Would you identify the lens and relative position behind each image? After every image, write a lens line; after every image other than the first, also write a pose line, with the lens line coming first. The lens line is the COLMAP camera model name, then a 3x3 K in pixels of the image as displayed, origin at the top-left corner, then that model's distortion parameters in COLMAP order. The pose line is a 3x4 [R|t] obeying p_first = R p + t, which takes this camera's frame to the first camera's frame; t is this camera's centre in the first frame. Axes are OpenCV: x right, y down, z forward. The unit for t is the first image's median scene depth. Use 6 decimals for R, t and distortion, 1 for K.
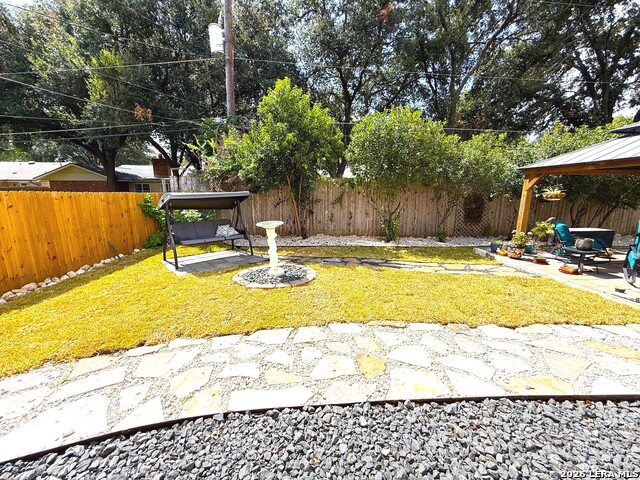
lens RADIAL K [[255.8, 0, 317.5], [0, 255.8, 238.1], [0, 0, 1]] dist [-0.001030, 0.000792]
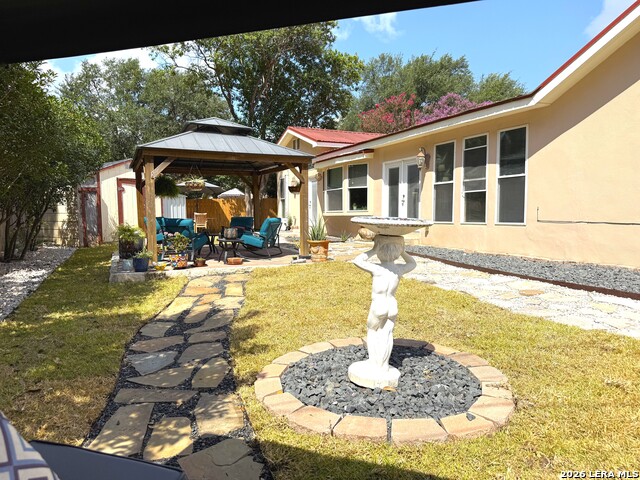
lens RADIAL K [[446.5, 0, 325.7], [0, 446.5, 252.1], [0, 0, 1]] dist [0.040260, -0.053169]
pose [[-0.424225, -0.080411, 0.901980, -0.584746], [0.172281, 0.970691, 0.167565, -0.112900], [-0.889018, 0.226479, -0.397938, 1.146633]]
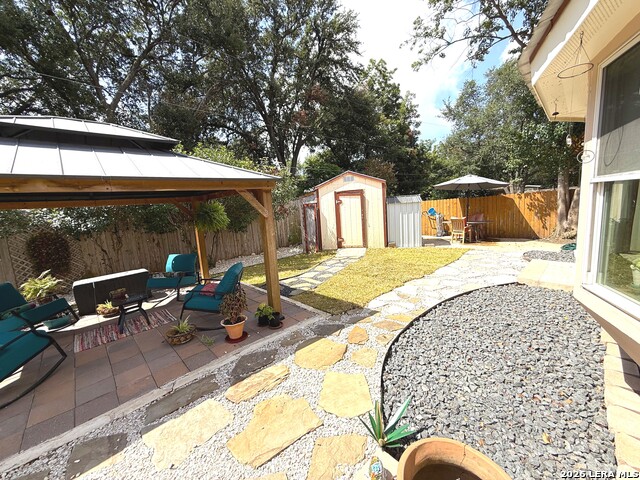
lens RADIAL K [[255.8, 0, 319.2], [0, 255.8, 239.2], [0, 0, 1]] dist [-0.001030, 0.000792]
pose [[0.727464, -0.136546, 0.672422, 1.195946], [0.193490, 0.981050, -0.010110, -0.017066], [-0.658300, 0.137461, 0.740099, 0.013469]]
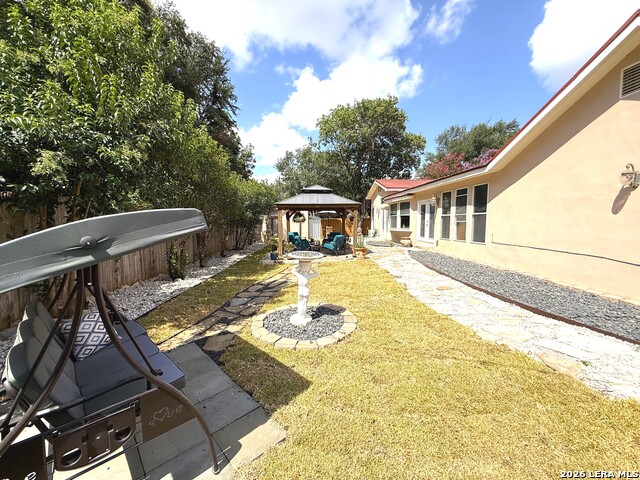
lens RADIAL K [[255.8, 0, 320.7], [0, 255.8, 237.6], [0, 0, 1]] dist [-0.001030, 0.000792]
pose [[-0.043713, -0.068083, 0.996722, -0.832933], [0.186508, 0.979580, 0.075092, -0.138396], [-0.981481, 0.189179, -0.030122, 0.846546]]
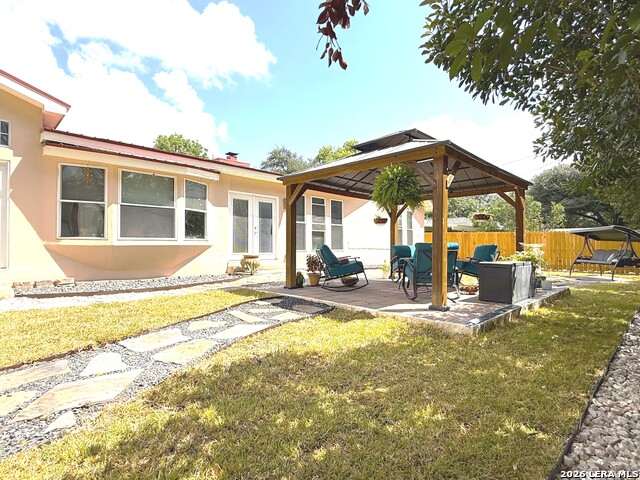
lens RADIAL K [[343.5, 0, 321.4], [0, 343.5, 241.7], [0, 0, 1]] dist [0.015055, -0.002308]
pose [[-0.705116, -0.015151, -0.708931, 2.202943], [-0.132741, 0.984918, 0.110977, -0.125857], [0.696557, 0.172356, -0.696492, 1.418711]]
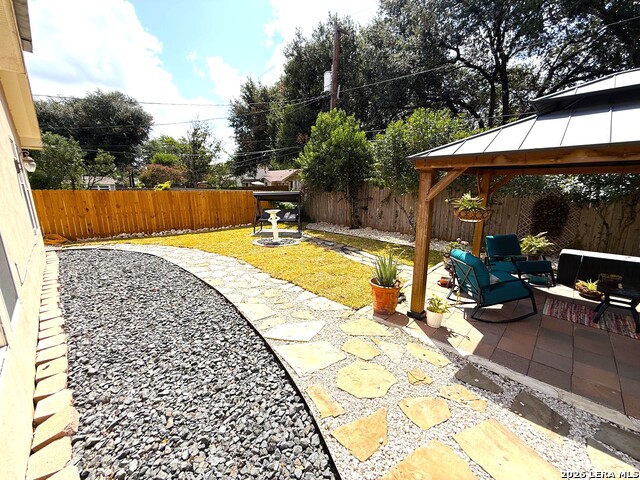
lens RADIAL K [[255.8, 0, 319.1], [0, 255.8, 239.1], [0, 0, 1]] dist [-0.001030, 0.000792]
pose [[0.706038, 0.144101, -0.693358, 1.166747], [-0.131698, 0.988717, 0.071378, -0.030670], [0.695820, 0.040918, 0.717050, 0.007414]]
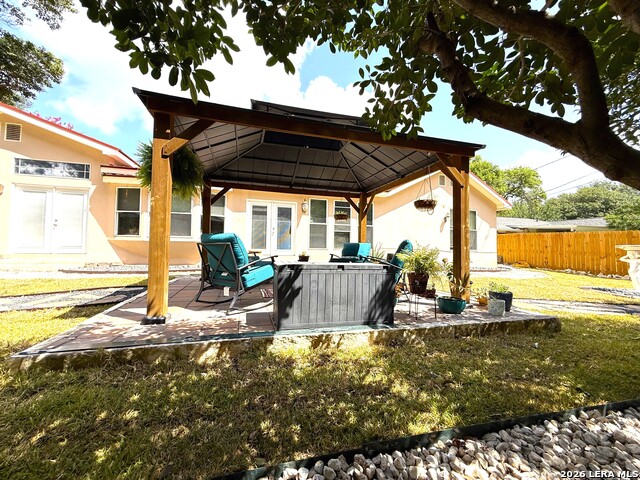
lens RADIAL K [[255.8, 0, 319.6], [0, 255.8, 244.5], [0, 0, 1]] dist [-0.001030, 0.000792]
pose [[-0.960420, -0.024674, -0.277462, 1.342555], [-0.072194, 0.984083, 0.162384, -0.138480], [0.269038, 0.175988, -0.946914, 1.542445]]
